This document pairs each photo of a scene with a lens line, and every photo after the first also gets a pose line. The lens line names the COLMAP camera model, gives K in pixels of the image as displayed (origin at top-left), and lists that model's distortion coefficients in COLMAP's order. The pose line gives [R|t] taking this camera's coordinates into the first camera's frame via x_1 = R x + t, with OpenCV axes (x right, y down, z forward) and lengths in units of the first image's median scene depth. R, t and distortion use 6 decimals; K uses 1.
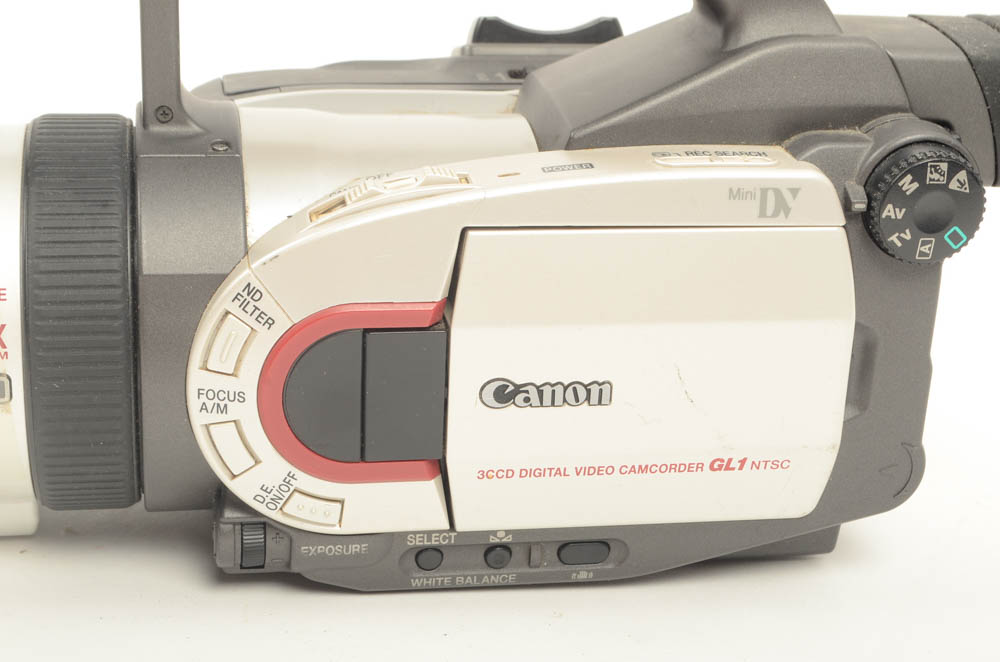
lens RADIAL K [[1880.3, 0, 500.0], [0, 1880.3, 331.0], [0, 0, 1]] dist [-0.017207, -0.145937]
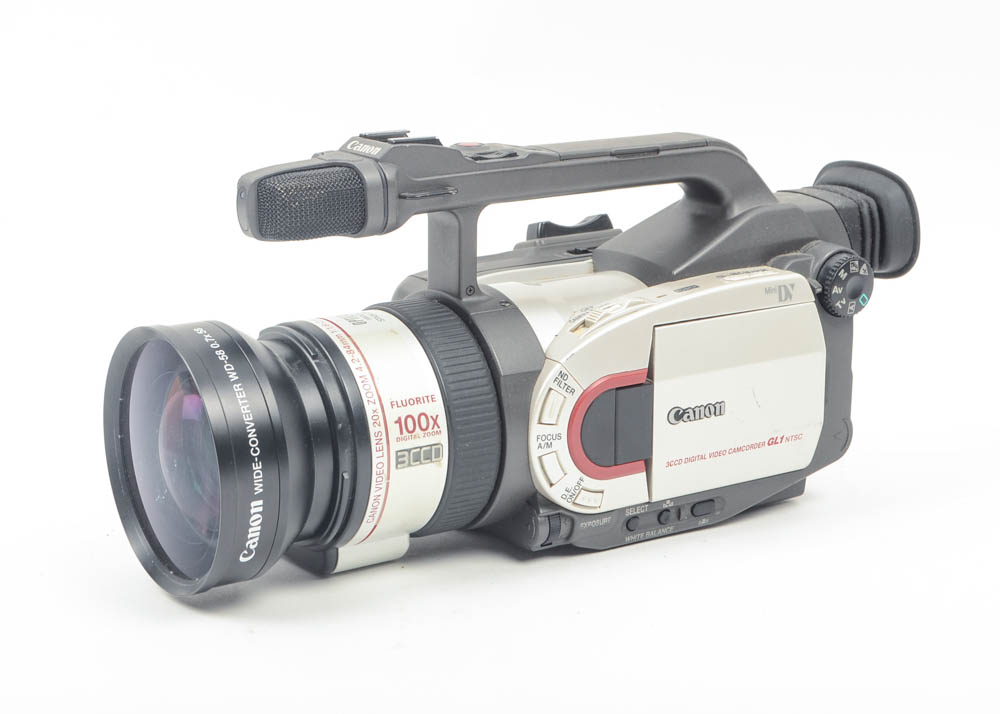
lens RADIAL K [[2170.4, 0, 500.0], [0, 2170.4, 357.0], [0, 0, 1]] dist [-0.042212, -0.074130]
pose [[0.906888, -0.142601, 0.396509, -0.949192], [0.187640, 0.979215, -0.077002, 0.104279], [-0.377287, 0.144233, 0.914796, -0.835409]]
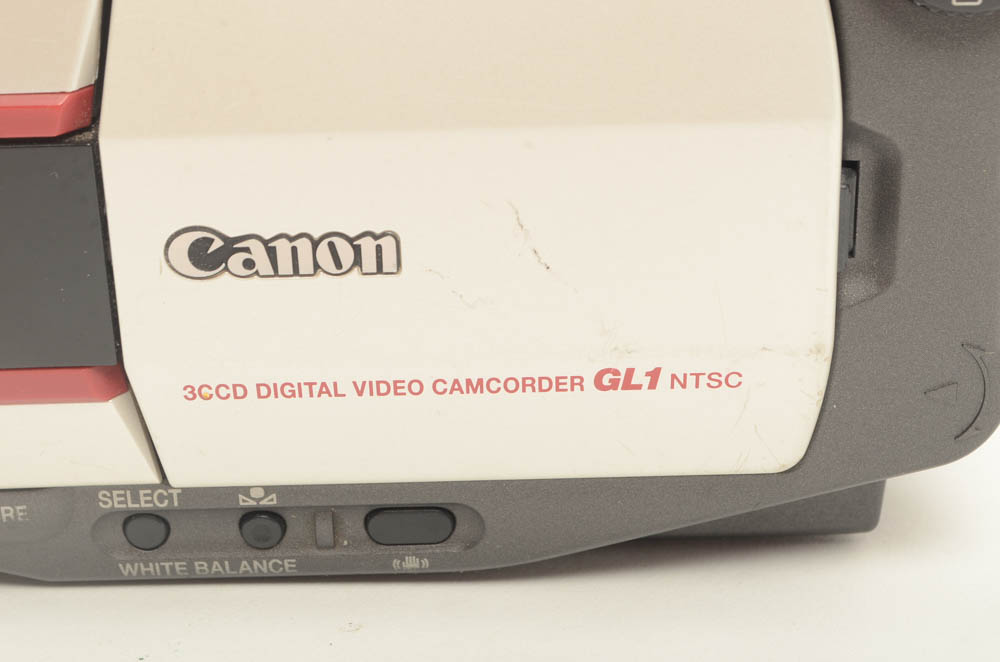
lens RADIAL K [[2231.2, 0, 501.7], [0, 2231.2, 331.2], [0, 0, 1]] dist [-0.008088, -0.064907]
pose [[0.982642, 0.006058, -0.185416, 0.211239], [0.004576, 0.998371, 0.056870, 0.018186], [0.185458, -0.056731, 0.981013, 0.335885]]
